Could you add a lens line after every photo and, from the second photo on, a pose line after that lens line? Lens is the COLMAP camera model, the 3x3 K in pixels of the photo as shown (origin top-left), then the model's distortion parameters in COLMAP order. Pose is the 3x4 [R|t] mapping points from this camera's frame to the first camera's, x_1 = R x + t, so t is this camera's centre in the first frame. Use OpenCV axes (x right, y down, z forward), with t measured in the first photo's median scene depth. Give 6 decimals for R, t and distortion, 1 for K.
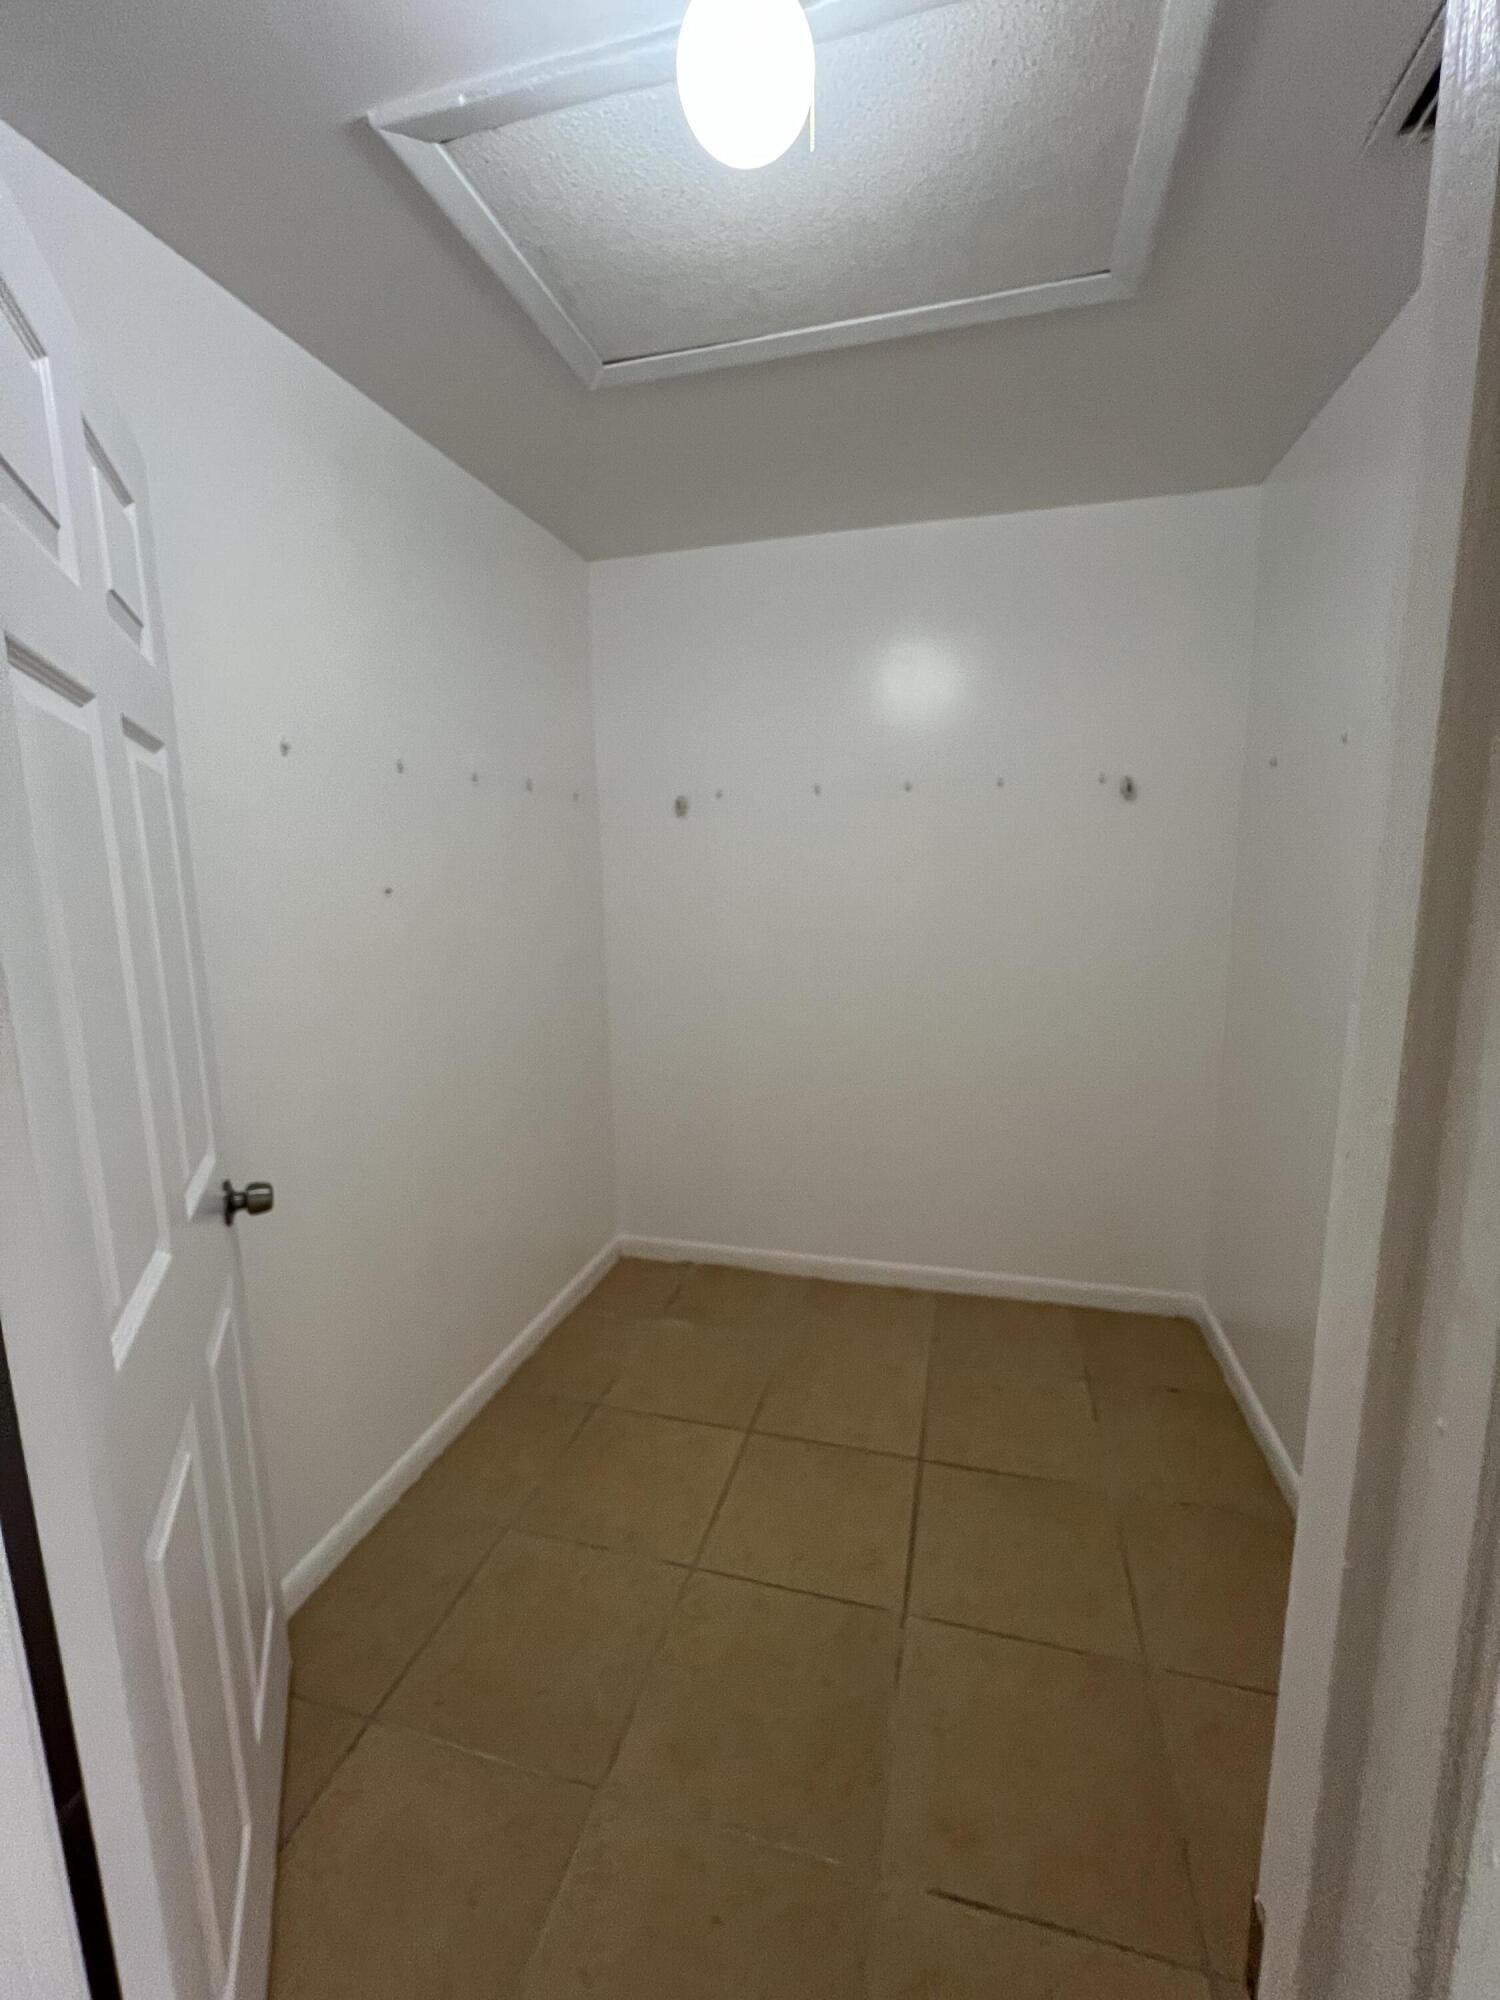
lens RADIAL K [[806.4, 0, 746.5], [0, 806.4, 1000.8], [0, 0, 1]] dist [-0.003482, 0.001572]
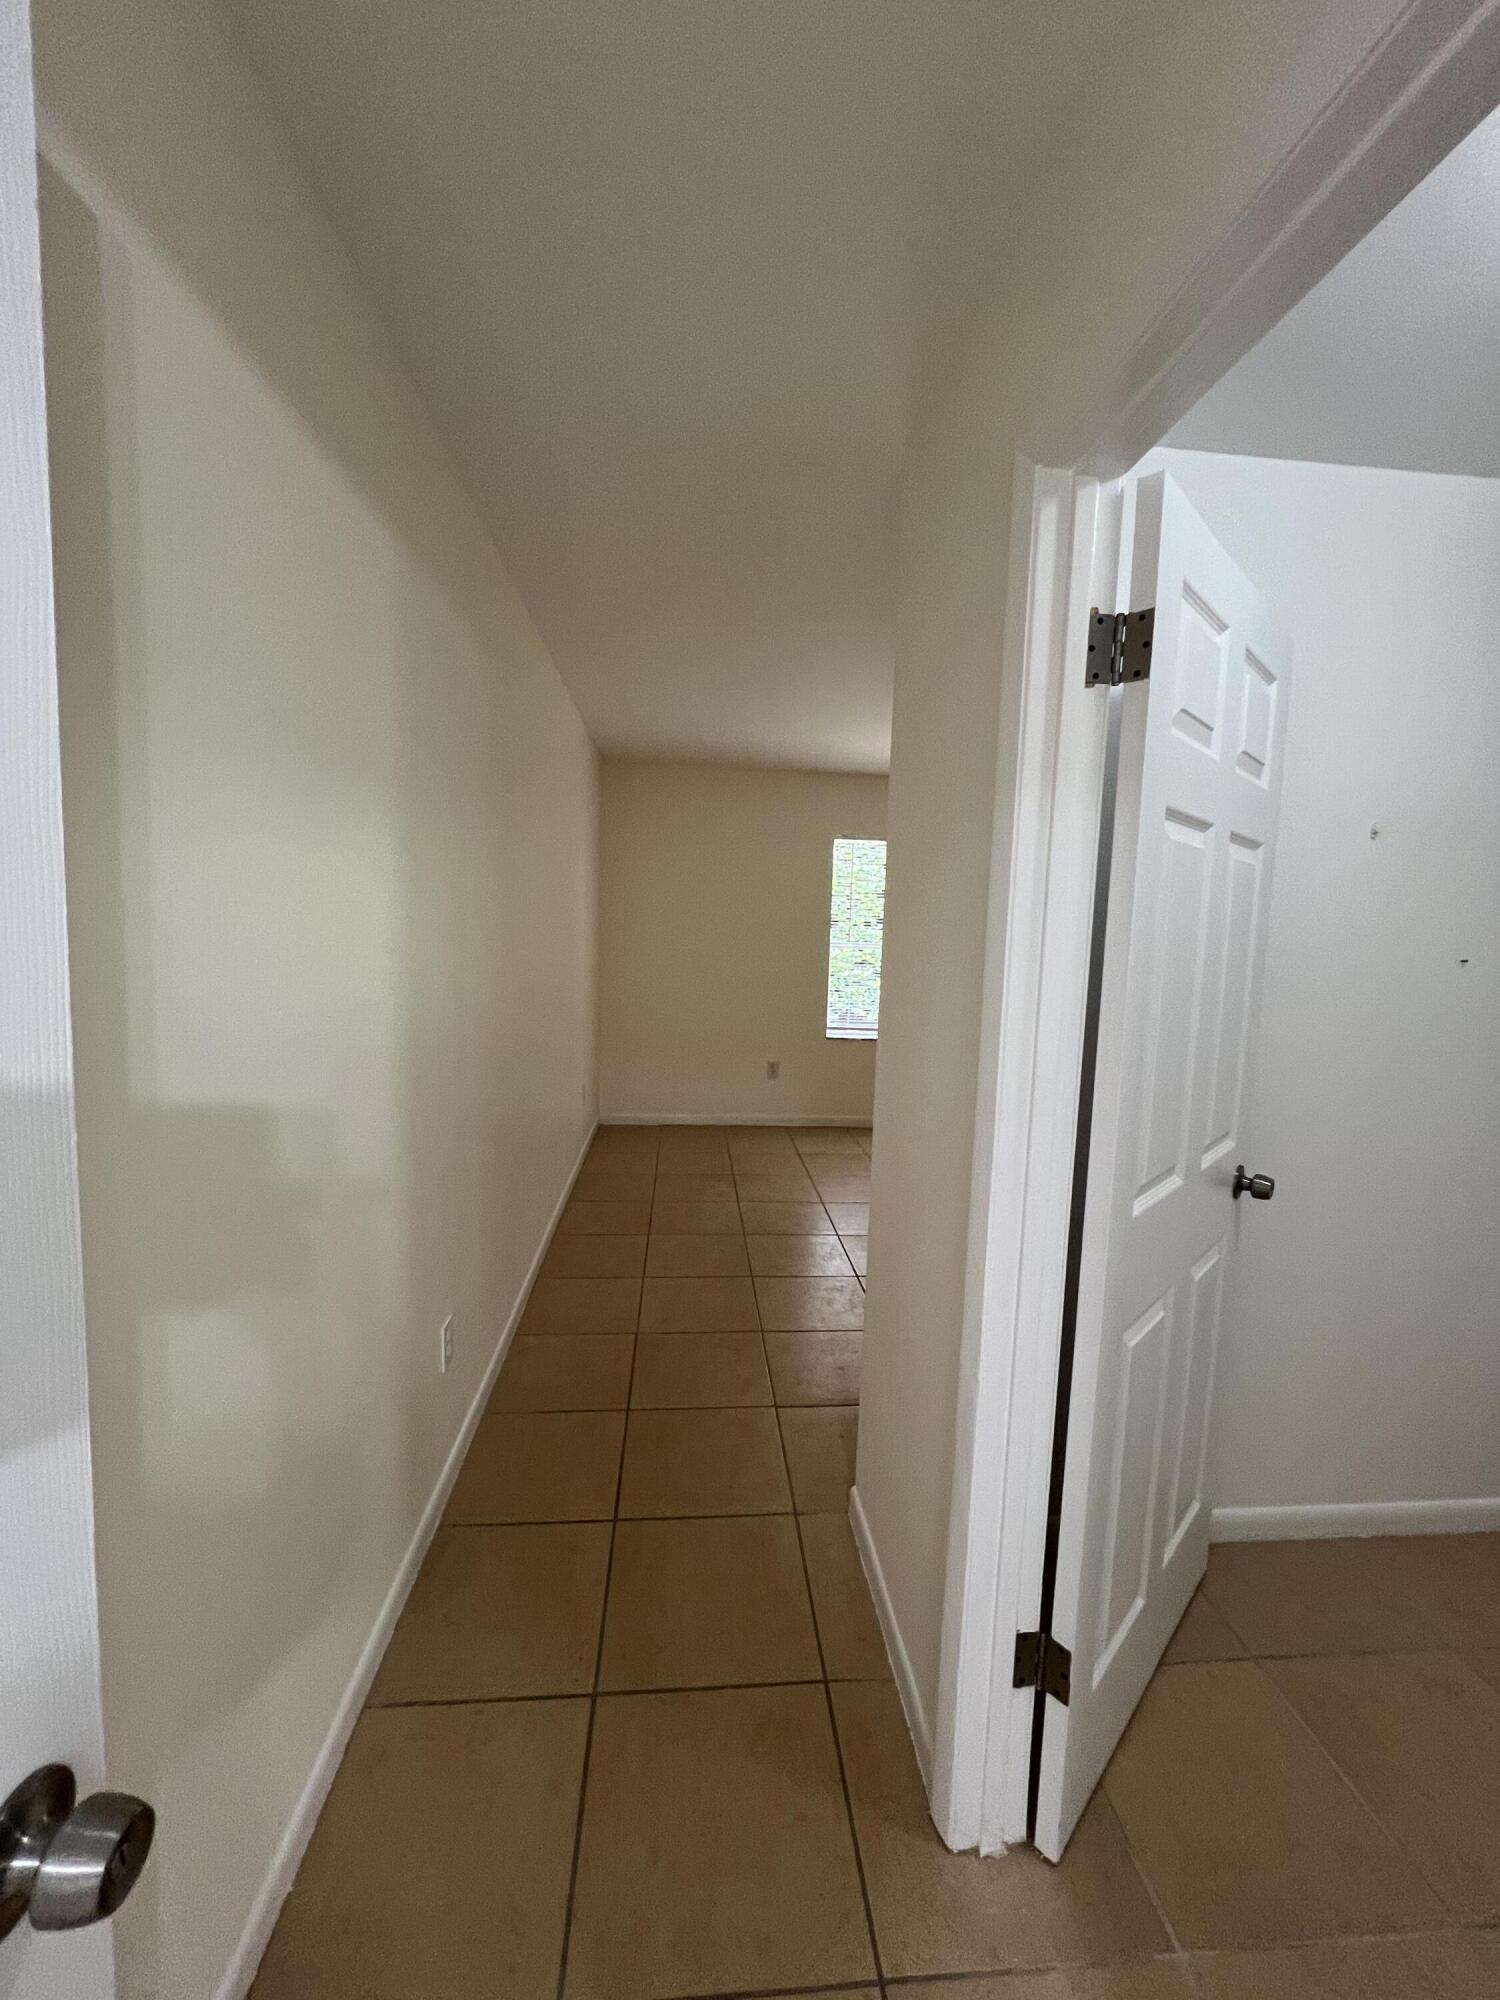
lens RADIAL K [[806.4, 0, 746.5], [0, 806.4, 999.8], [0, 0, 1]] dist [-0.003482, 0.001572]
pose [[0.331386, 0.113204, -0.936679, 0.336552], [-0.190456, 0.980365, 0.051102, 0.051044], [0.924072, 0.161462, 0.346440, -0.288997]]
